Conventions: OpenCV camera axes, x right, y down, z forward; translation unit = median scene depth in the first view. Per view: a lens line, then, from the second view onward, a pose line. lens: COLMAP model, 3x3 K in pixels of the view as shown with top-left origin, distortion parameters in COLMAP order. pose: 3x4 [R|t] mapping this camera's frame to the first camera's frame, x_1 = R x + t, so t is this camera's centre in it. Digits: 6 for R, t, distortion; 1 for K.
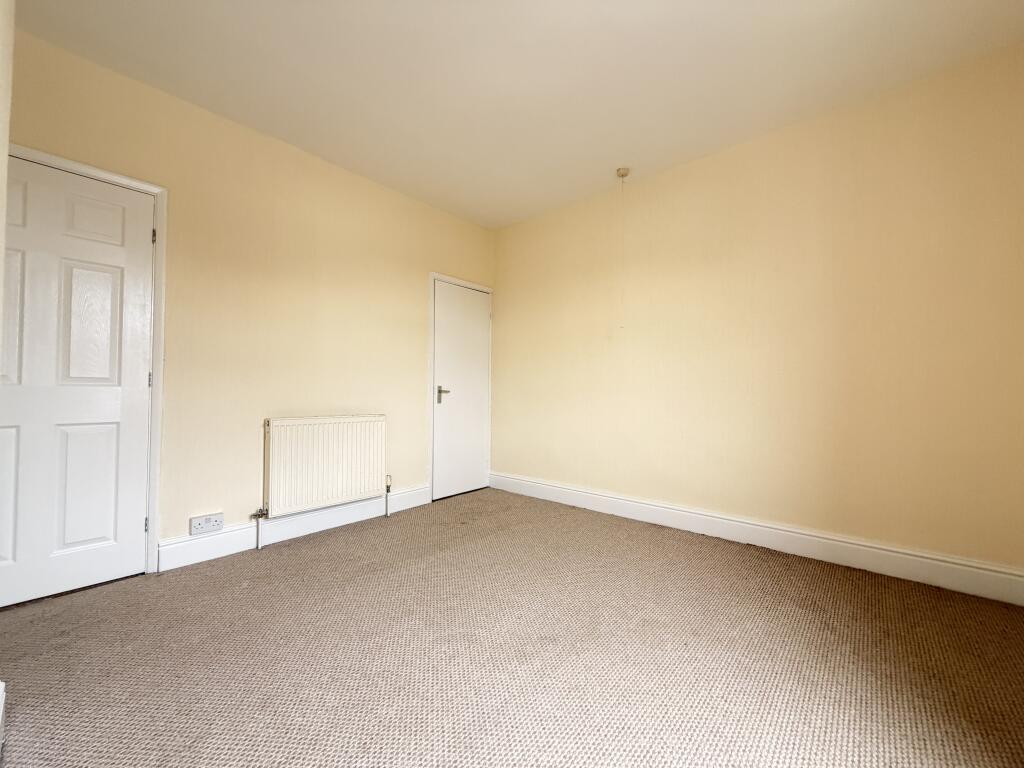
lens RADIAL K [[409.9, 0, 509.8], [0, 409.9, 383.2], [0, 0, 1]] dist [-0.000101, 0.000225]
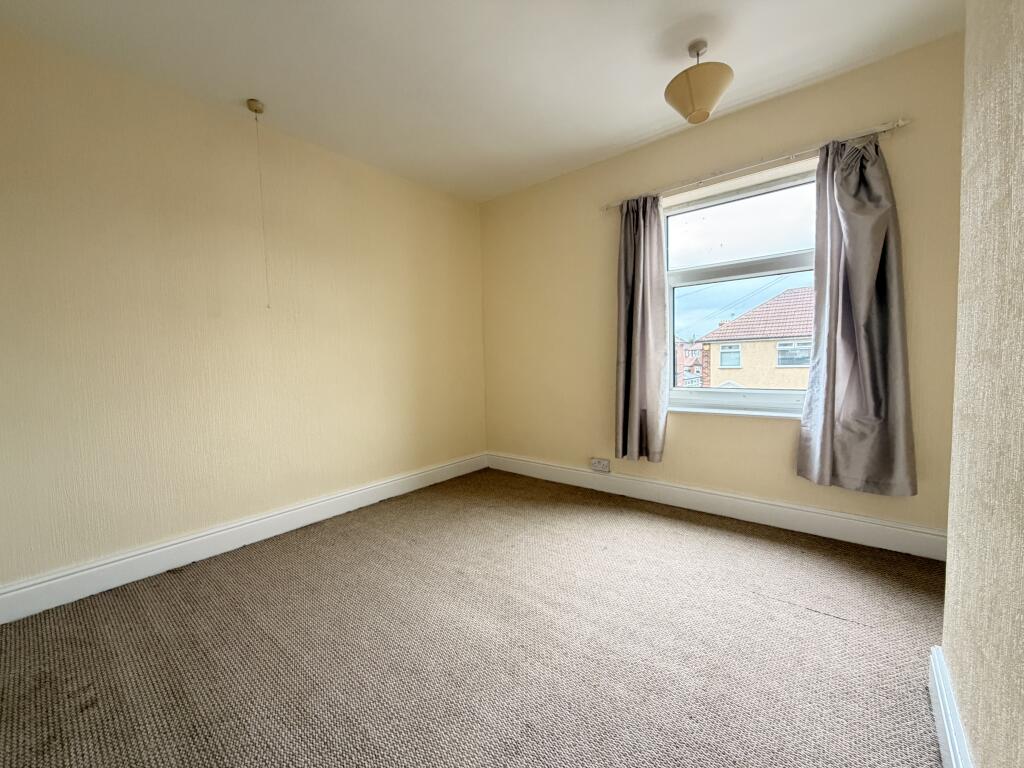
lens RADIAL K [[409.9, 0, 510.0], [0, 409.9, 383.1], [0, 0, 1]] dist [-0.000101, 0.000225]
pose [[-0.032019, -0.064527, 0.997402, -0.636276], [0.009345, 0.997851, 0.064856, -0.039842], [-0.999444, 0.011398, -0.031347, 0.634487]]
